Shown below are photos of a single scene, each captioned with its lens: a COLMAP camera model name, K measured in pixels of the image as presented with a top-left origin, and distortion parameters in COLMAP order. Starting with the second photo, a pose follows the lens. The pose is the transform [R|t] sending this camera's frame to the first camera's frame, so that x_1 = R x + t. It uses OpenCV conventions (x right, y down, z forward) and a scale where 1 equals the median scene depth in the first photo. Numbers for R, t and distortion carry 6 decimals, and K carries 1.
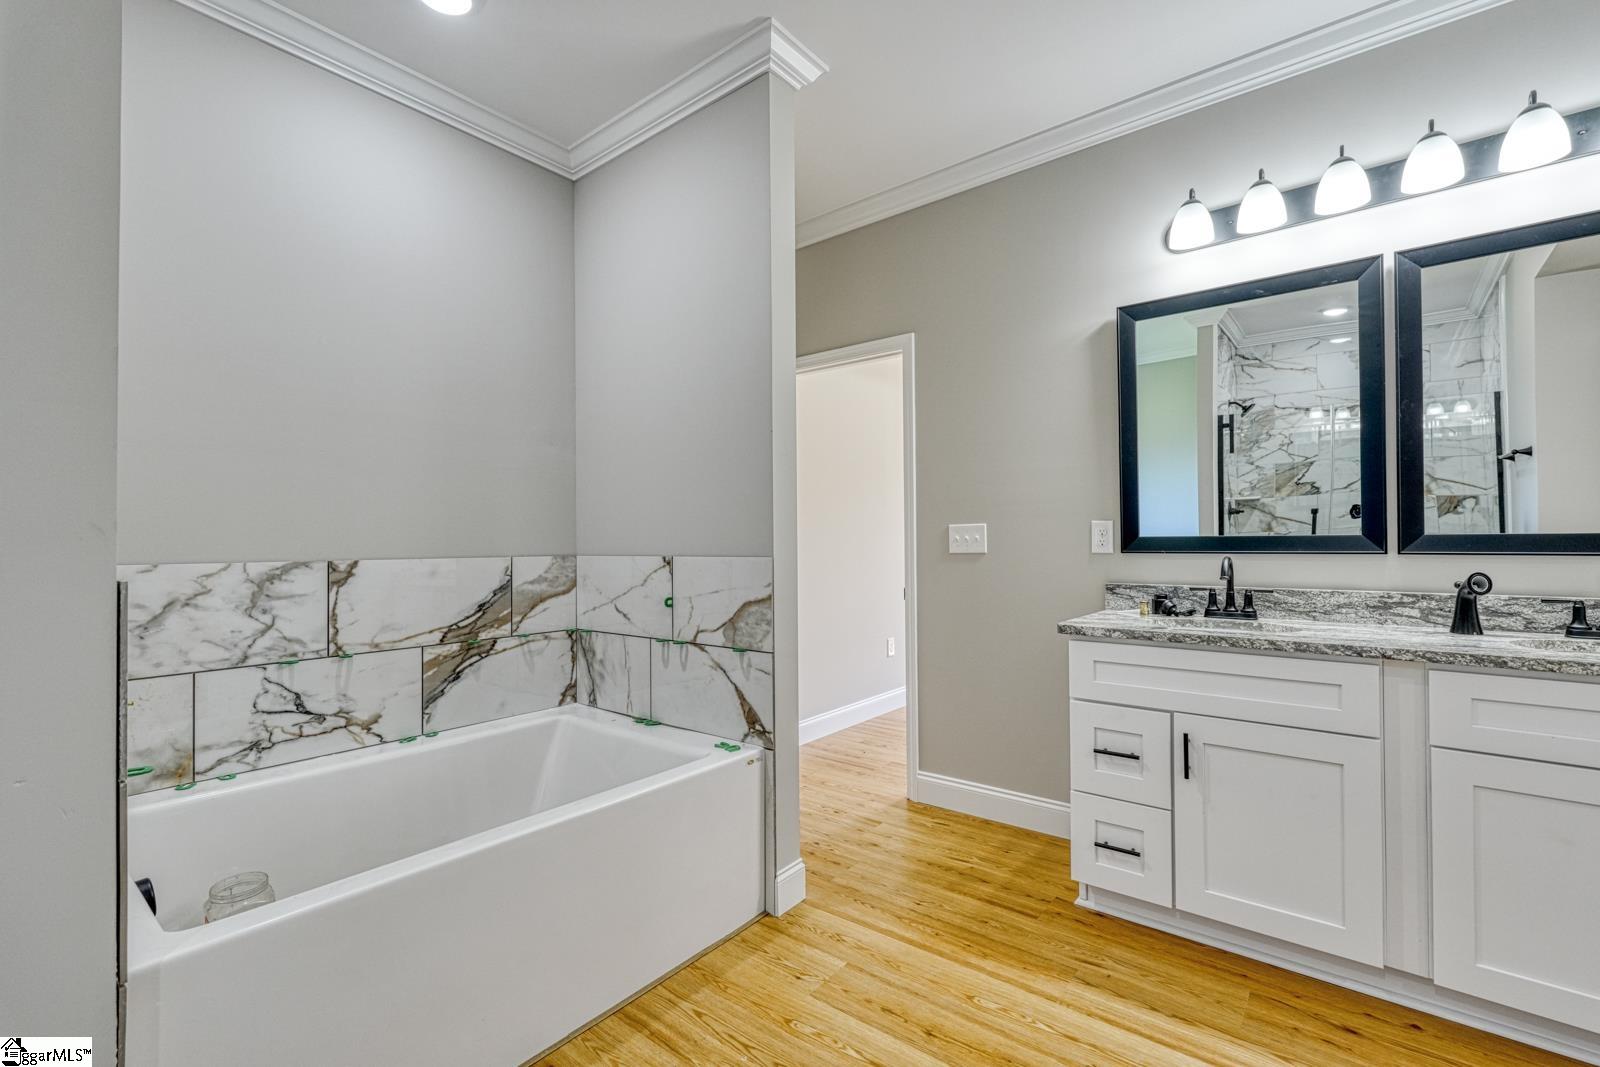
lens RADIAL K [[700.0, 0, 808.9], [0, 700.0, 533.5], [0, 0, 1]] dist [-0.003299, 0.000191]
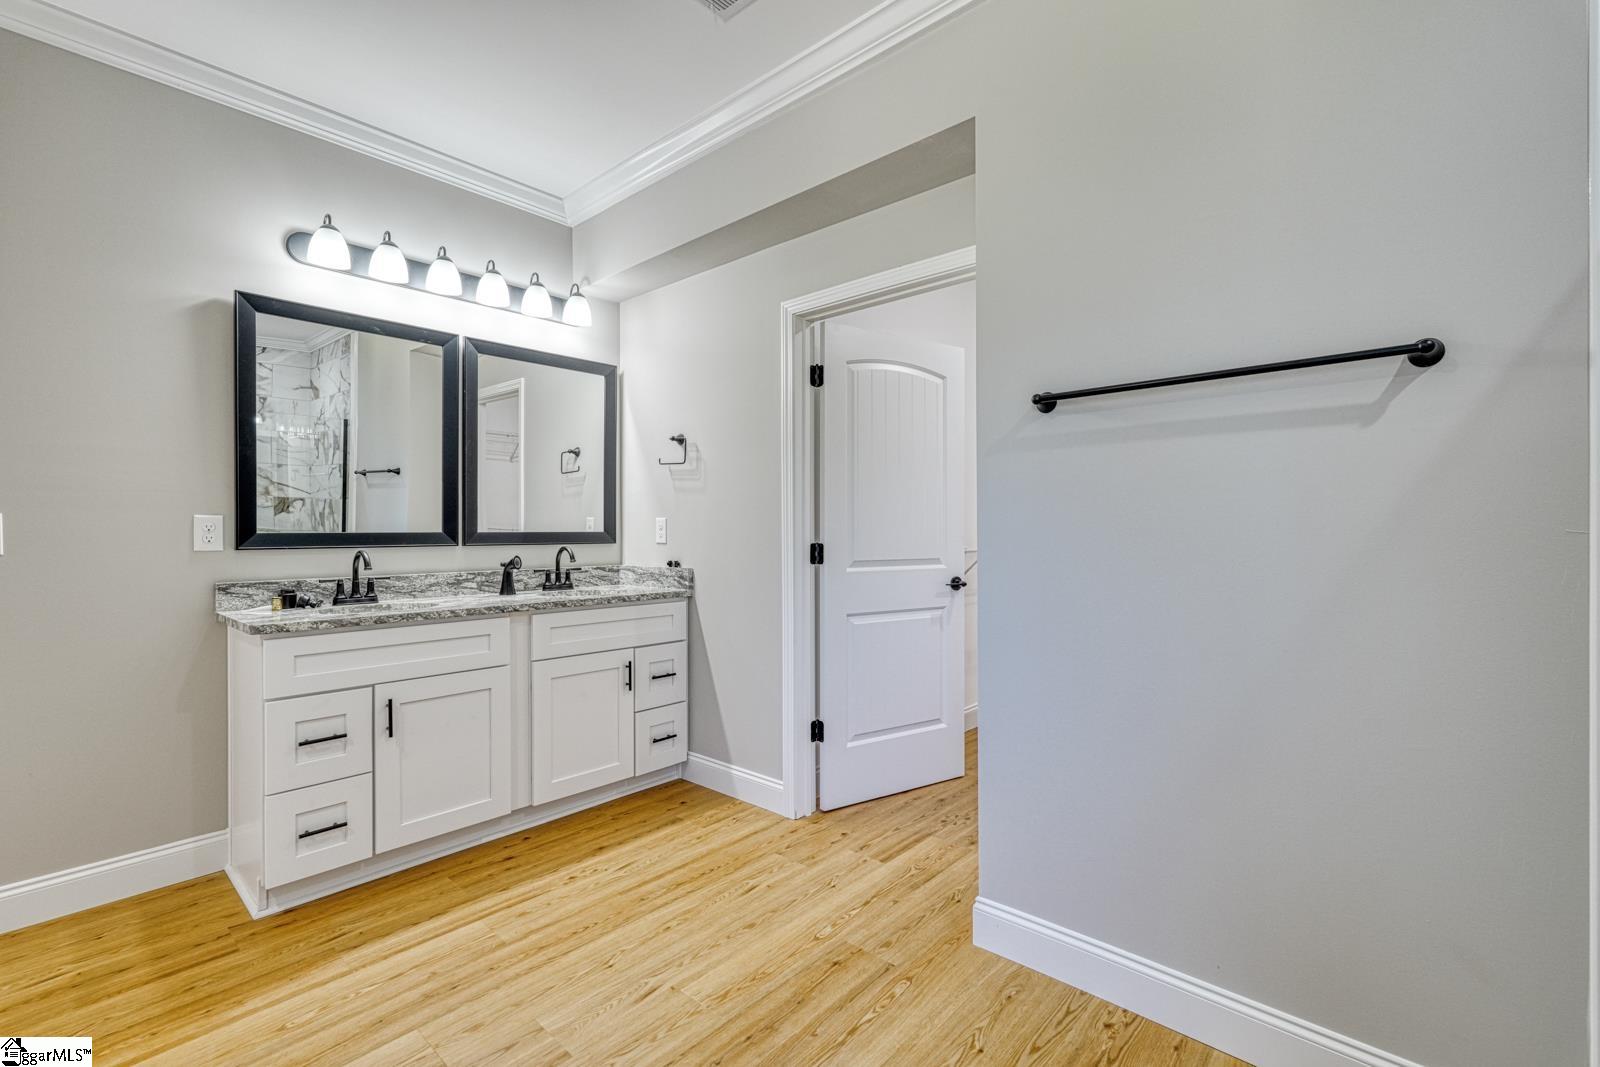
lens RADIAL K [[700.0, 0, 810.5], [0, 700.0, 531.4], [0, 0, 1]] dist [-0.003299, 0.000191]
pose [[0.042223, 0.005673, 0.999092, -0.562563], [-0.008235, 0.999952, -0.005329, 0.002201], [-0.999074, -0.008003, 0.042267, 0.221906]]
